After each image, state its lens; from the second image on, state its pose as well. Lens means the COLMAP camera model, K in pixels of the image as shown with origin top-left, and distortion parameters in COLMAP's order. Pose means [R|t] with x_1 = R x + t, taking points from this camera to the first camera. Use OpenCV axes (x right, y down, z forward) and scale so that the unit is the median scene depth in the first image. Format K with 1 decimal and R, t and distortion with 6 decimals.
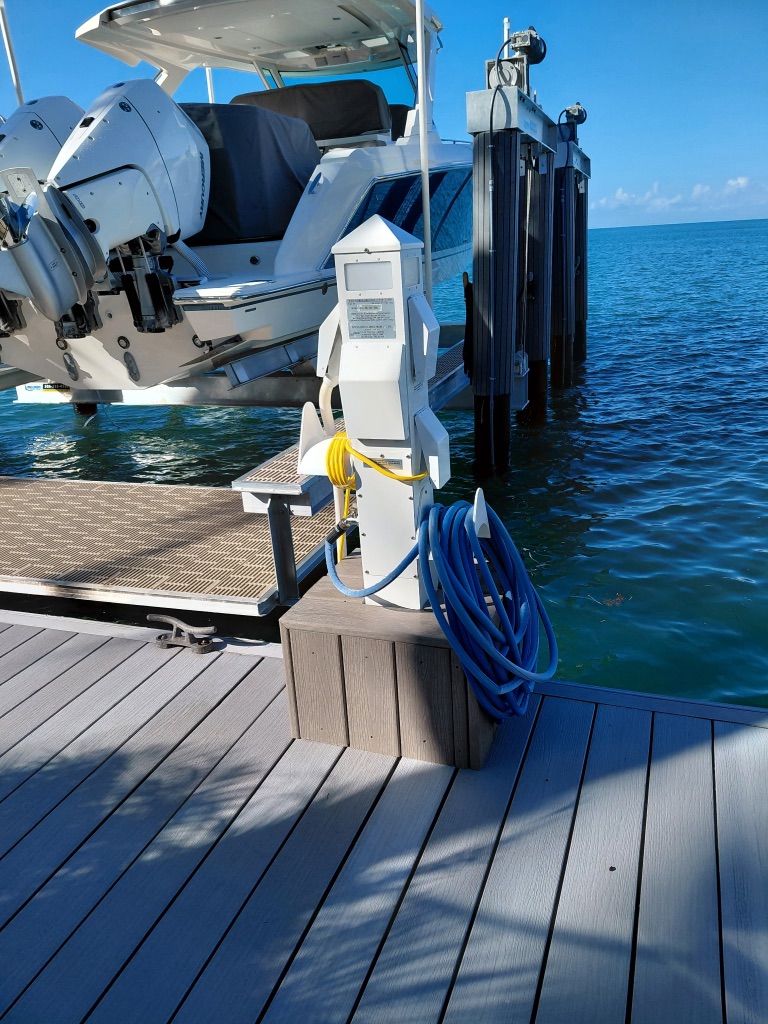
lens RADIAL K [[793.5, 0, 400.0], [0, 793.5, 549.3], [0, 0, 1]] dist [0.010940, -0.051197]
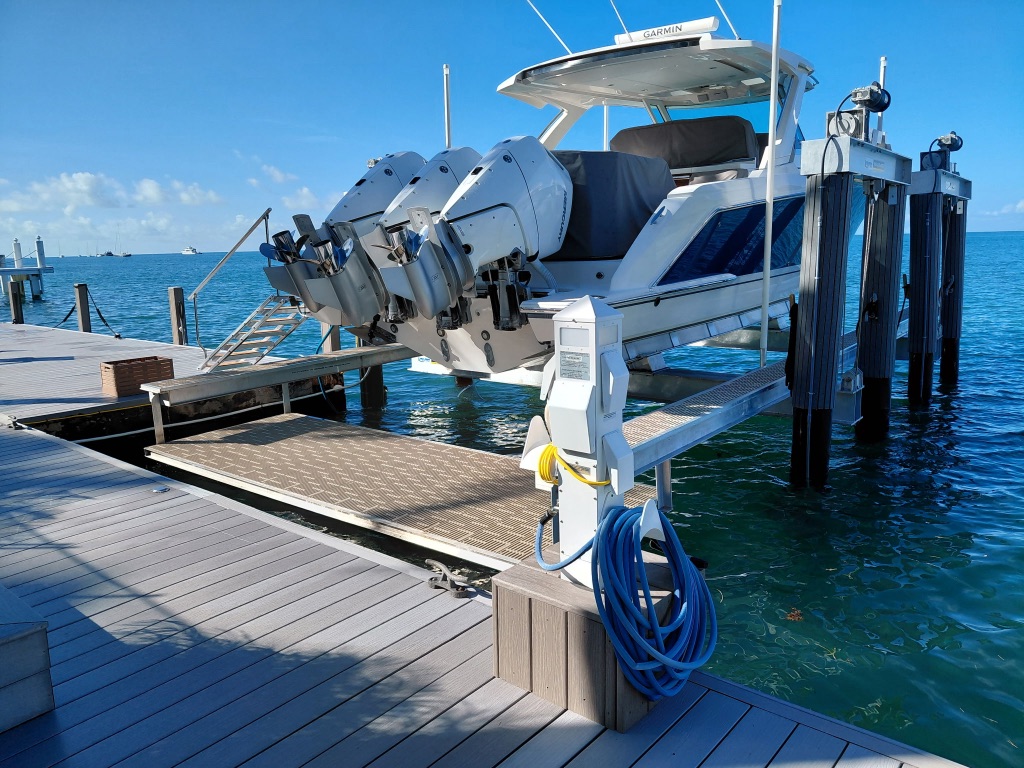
lens RADIAL K [[793.5, 0, 507.9], [0, 793.5, 384.8], [0, 0, 1]] dist [0.010940, -0.051197]
pose [[0.931668, 0.096194, -0.350346, 0.129802], [-0.155080, 0.977343, -0.144054, -0.016550], [0.328551, 0.188542, 0.925476, -0.114014]]
